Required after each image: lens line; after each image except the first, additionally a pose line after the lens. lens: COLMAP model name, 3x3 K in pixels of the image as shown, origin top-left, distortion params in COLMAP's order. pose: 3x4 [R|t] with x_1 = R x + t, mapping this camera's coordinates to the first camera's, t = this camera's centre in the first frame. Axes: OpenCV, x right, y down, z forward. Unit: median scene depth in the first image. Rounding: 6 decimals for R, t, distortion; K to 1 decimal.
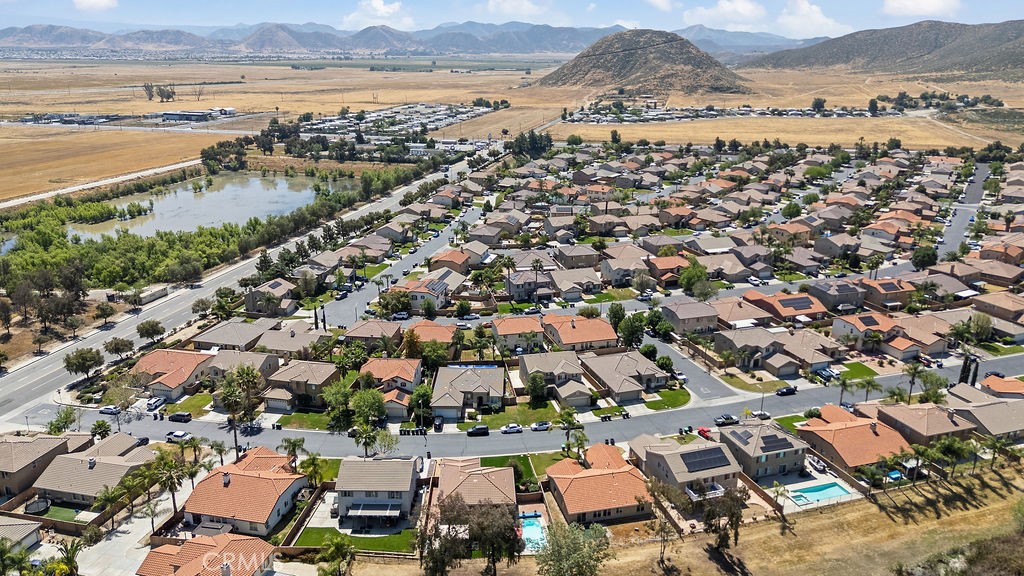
lens RADIAL K [[758.3, 0, 512.0], [0, 758.3, 288.0], [0, 0, 1]] dist [0.058060, -0.059612]
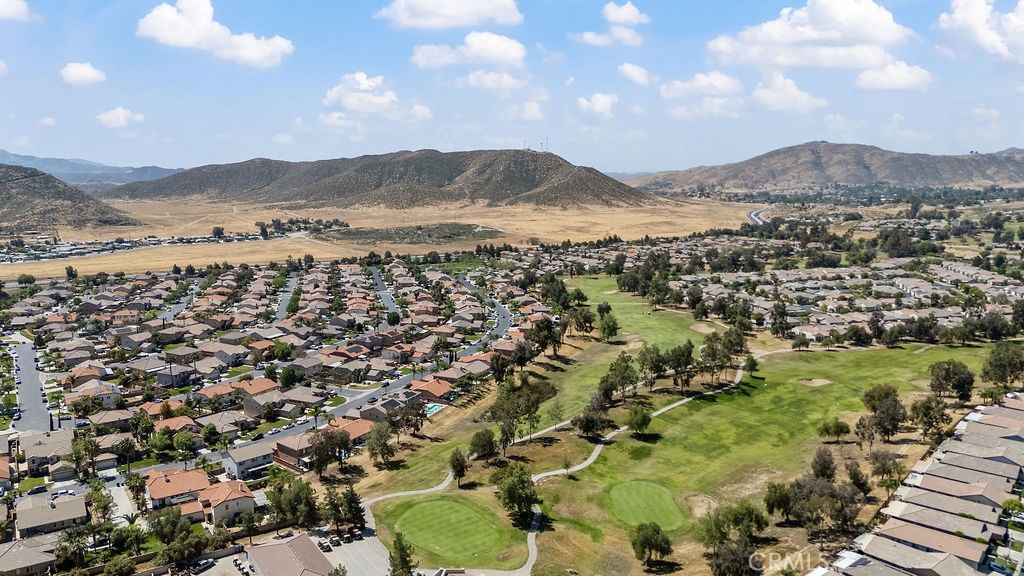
lens RADIAL K [[758.3, 0, 512.0], [0, 758.3, 288.0], [0, 0, 1]] dist [0.058060, -0.059612]
pose [[0.682155, -0.110638, 0.722789, -0.164697], [0.220992, 0.973455, -0.059561, 0.017369], [-0.697013, 0.200360, 0.688498, -0.125169]]
